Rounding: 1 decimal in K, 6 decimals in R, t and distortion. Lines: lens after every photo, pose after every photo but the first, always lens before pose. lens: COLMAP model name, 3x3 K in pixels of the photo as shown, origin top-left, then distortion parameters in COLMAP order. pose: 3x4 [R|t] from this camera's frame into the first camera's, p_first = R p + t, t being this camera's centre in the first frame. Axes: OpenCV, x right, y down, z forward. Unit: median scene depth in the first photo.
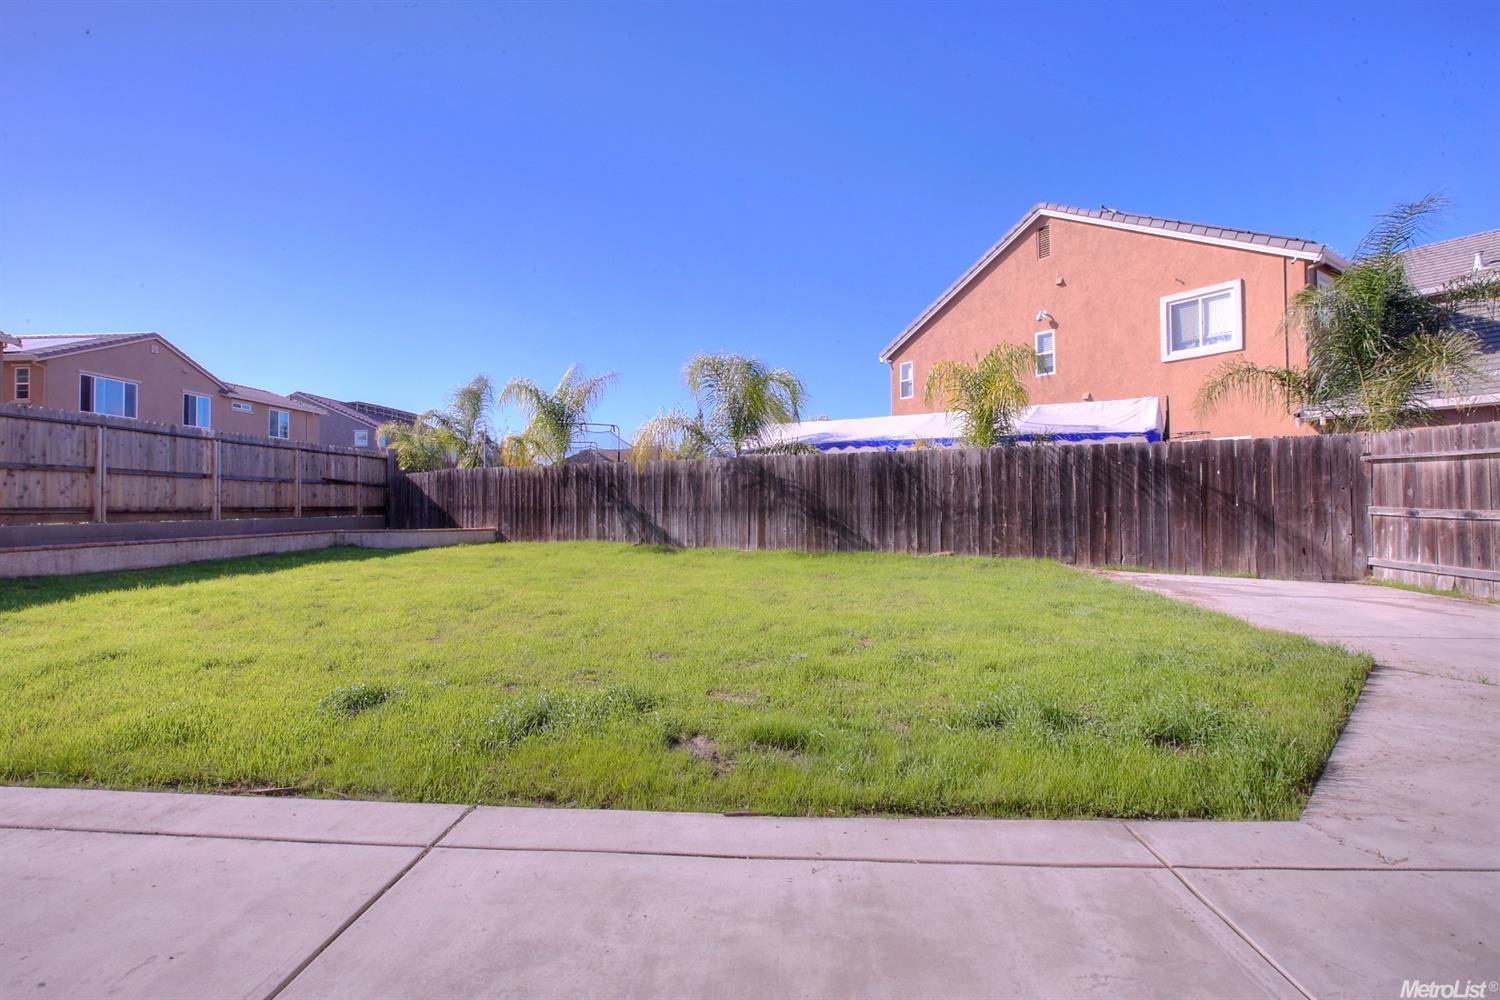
lens RADIAL K [[691.1, 0, 746.4], [0, 691.1, 495.9], [0, 0, 1]] dist [-0.027105, 0.001484]
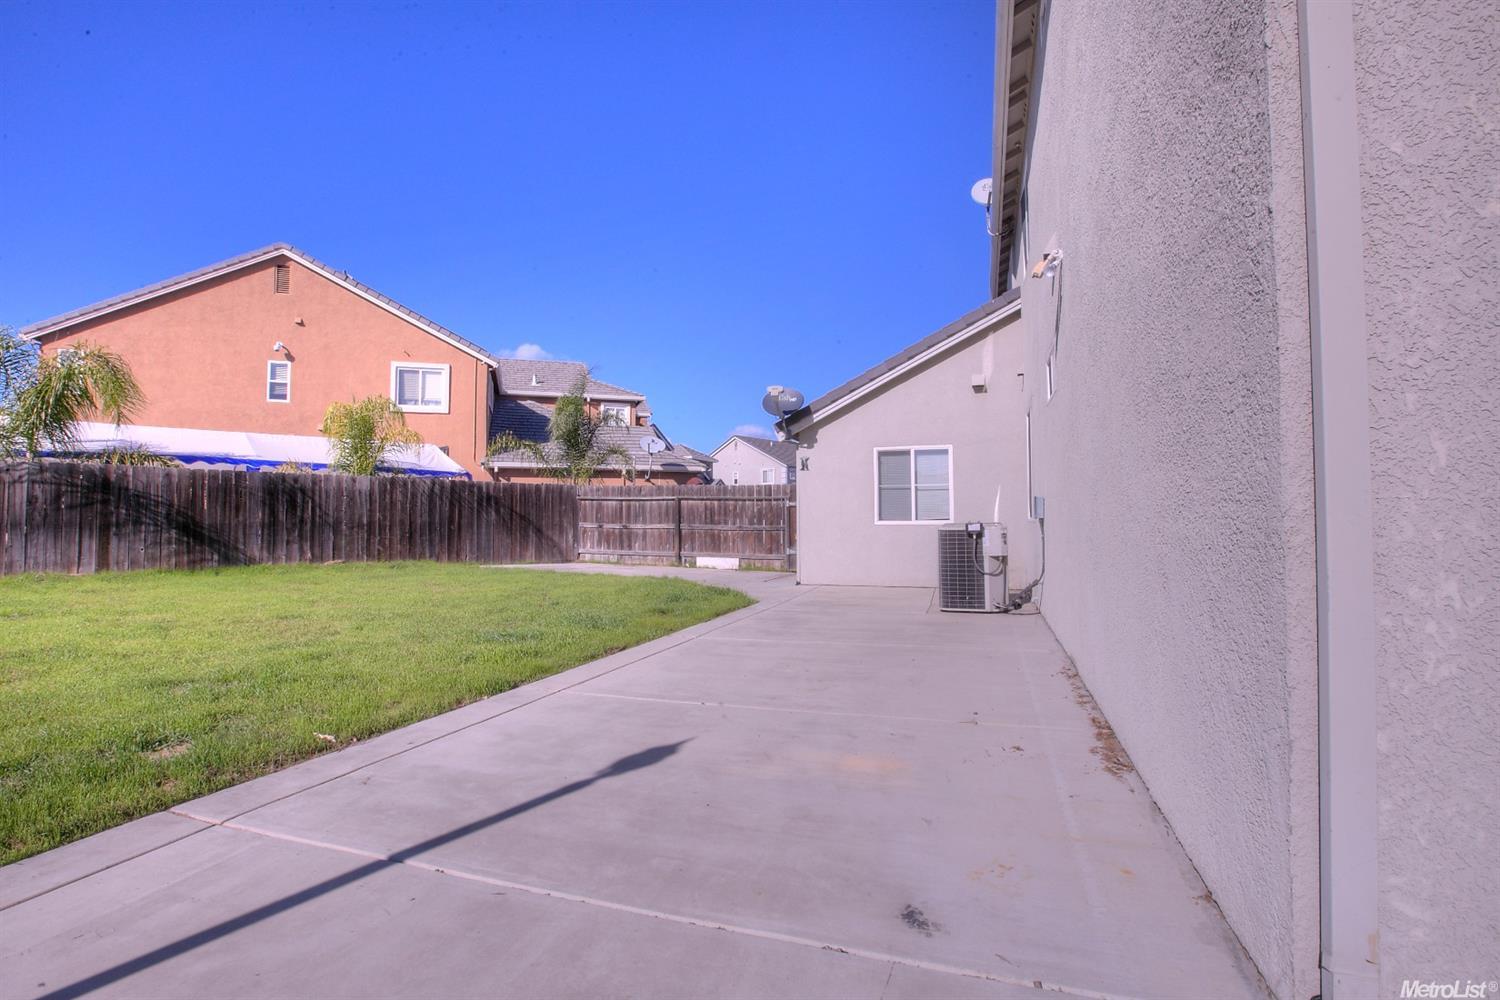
lens RADIAL K [[691.1, 0, 749.5], [0, 691.1, 503.4], [0, 0, 1]] dist [-0.027105, 0.001484]
pose [[0.282535, 0.027807, 0.958854, -0.667265], [-0.012290, 0.999603, -0.025367, 0.003446], [-0.959178, -0.004617, 0.282765, -0.023764]]
